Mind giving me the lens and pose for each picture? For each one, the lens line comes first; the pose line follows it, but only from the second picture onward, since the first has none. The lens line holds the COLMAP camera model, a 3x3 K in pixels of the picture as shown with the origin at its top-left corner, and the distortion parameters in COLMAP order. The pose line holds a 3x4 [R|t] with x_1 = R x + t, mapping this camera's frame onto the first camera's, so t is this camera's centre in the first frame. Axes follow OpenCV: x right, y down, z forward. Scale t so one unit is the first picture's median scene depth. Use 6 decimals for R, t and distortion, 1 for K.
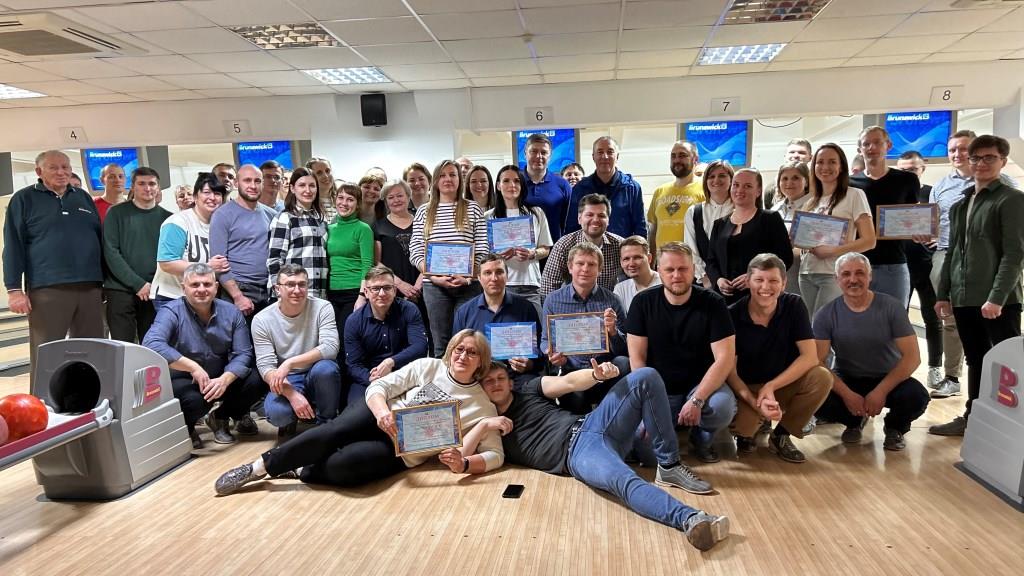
lens RADIAL K [[775.3, 0, 512.6], [0, 775.3, 296.2], [0, 0, 1]] dist [0.059191, -0.059949]
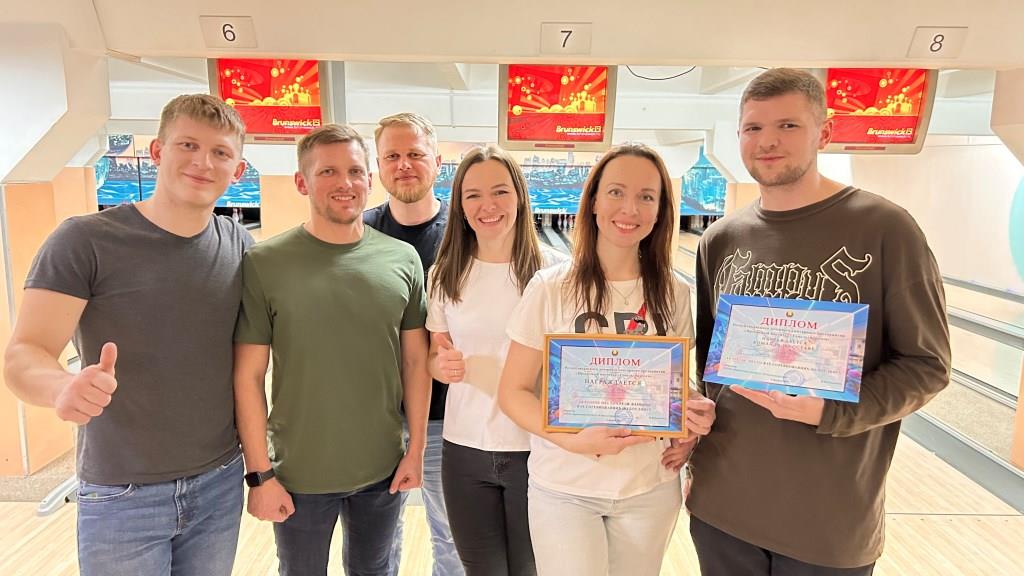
lens RADIAL K [[775.3, 0, 504.2], [0, 775.3, 301.5], [0, 0, 1]] dist [0.059191, -0.059949]
pose [[0.992085, 0.022107, 0.123604, 0.155306], [-0.033299, 0.995454, 0.089231, -0.098623], [-0.121069, -0.092641, 0.988312, 0.415480]]
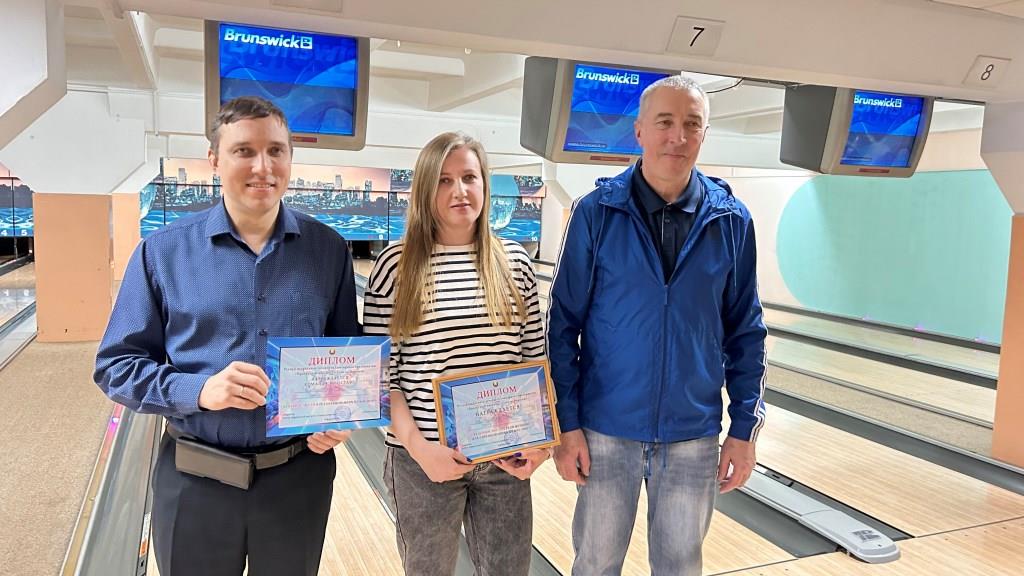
lens RADIAL K [[775.3, 0, 502.2], [0, 775.3, 294.1], [0, 0, 1]] dist [0.059191, -0.059949]
pose [[0.873966, -0.005667, 0.485954, -0.067875], [-0.013449, 0.999267, 0.035841, -0.091836], [-0.485801, -0.037859, 0.873249, 0.590409]]
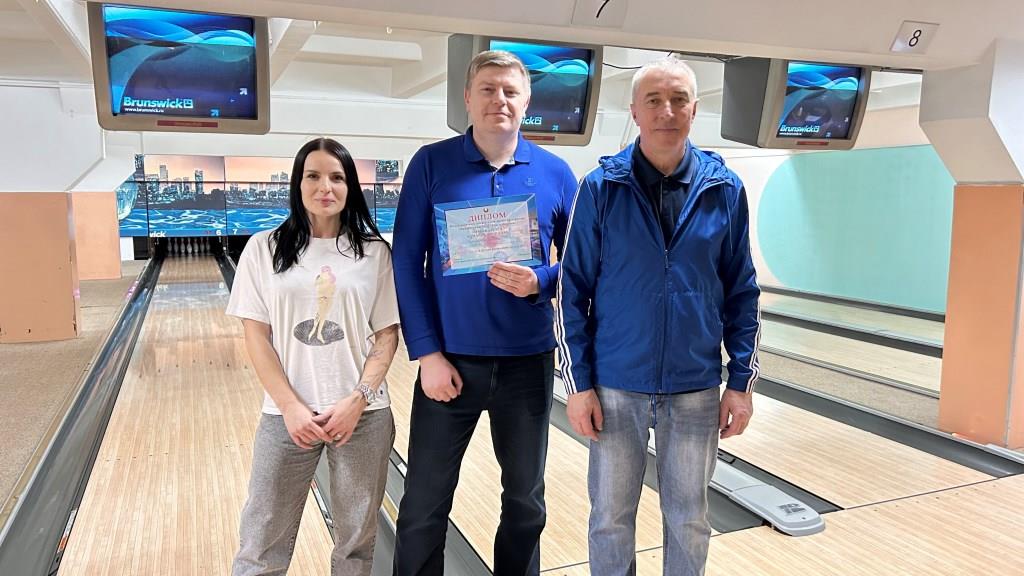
lens RADIAL K [[775.3, 0, 513.1], [0, 775.3, 307.6], [0, 0, 1]] dist [0.059191, -0.059949]
pose [[0.870807, -0.045015, 0.489560, -0.015466], [0.015039, 0.997772, 0.064993, -0.086199], [-0.491395, -0.049234, 0.869544, 0.568675]]
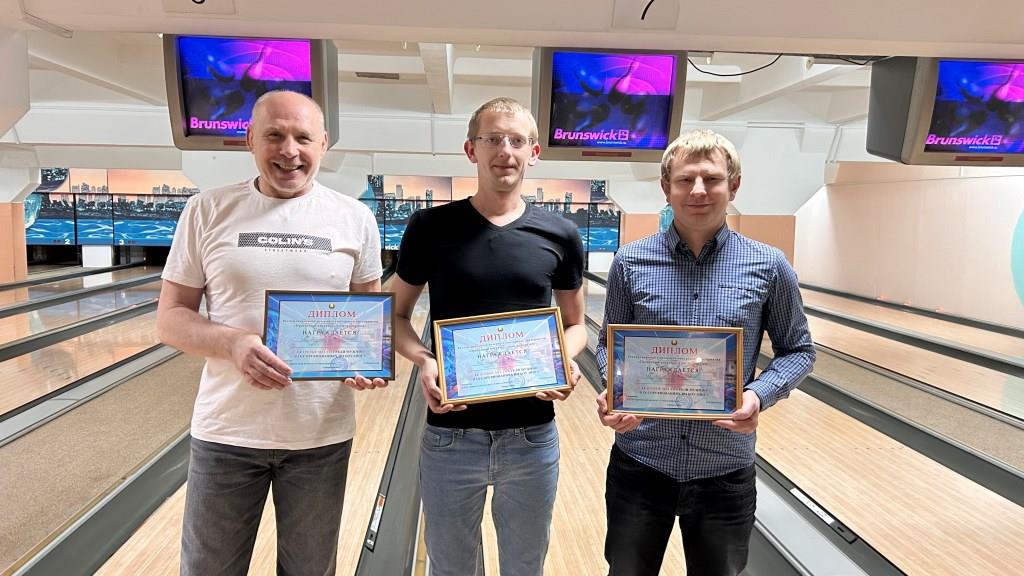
lens RADIAL K [[775.3, 0, 510.6], [0, 775.3, 282.1], [0, 0, 1]] dist [0.059191, -0.059949]
pose [[0.980848, 0.024685, 0.193203, 0.113999], [-0.027033, 0.999589, 0.009523, -0.089186], [-0.192889, -0.014564, 0.981113, 0.559190]]
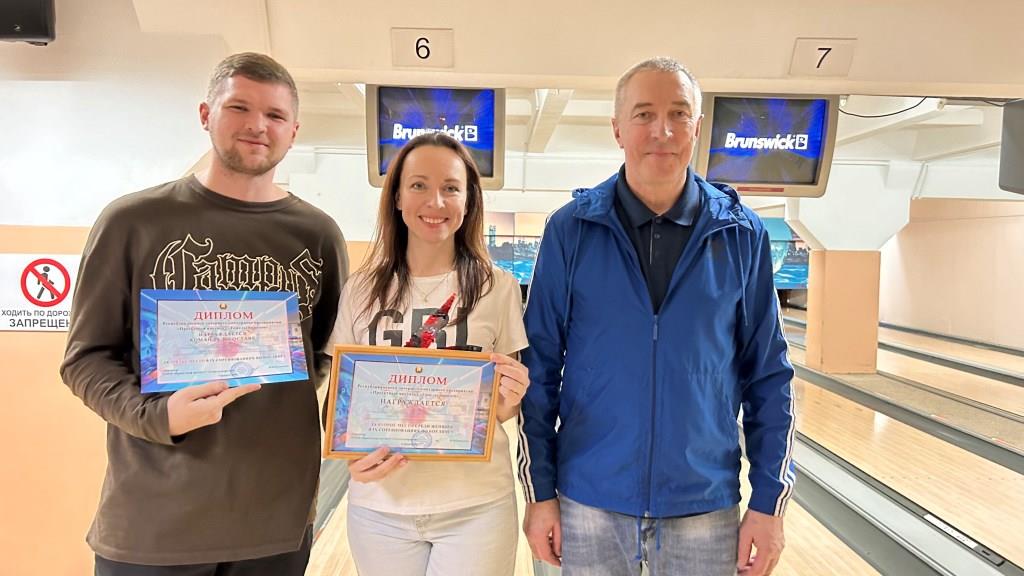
lens RADIAL K [[775.3, 0, 512.2], [0, 775.3, 284.2], [0, 0, 1]] dist [0.059191, -0.059949]
pose [[0.988350, 0.038757, 0.147182, 0.023964], [-0.034372, 0.998889, -0.032225, -0.080773], [-0.148267, 0.026791, 0.988584, 0.536255]]
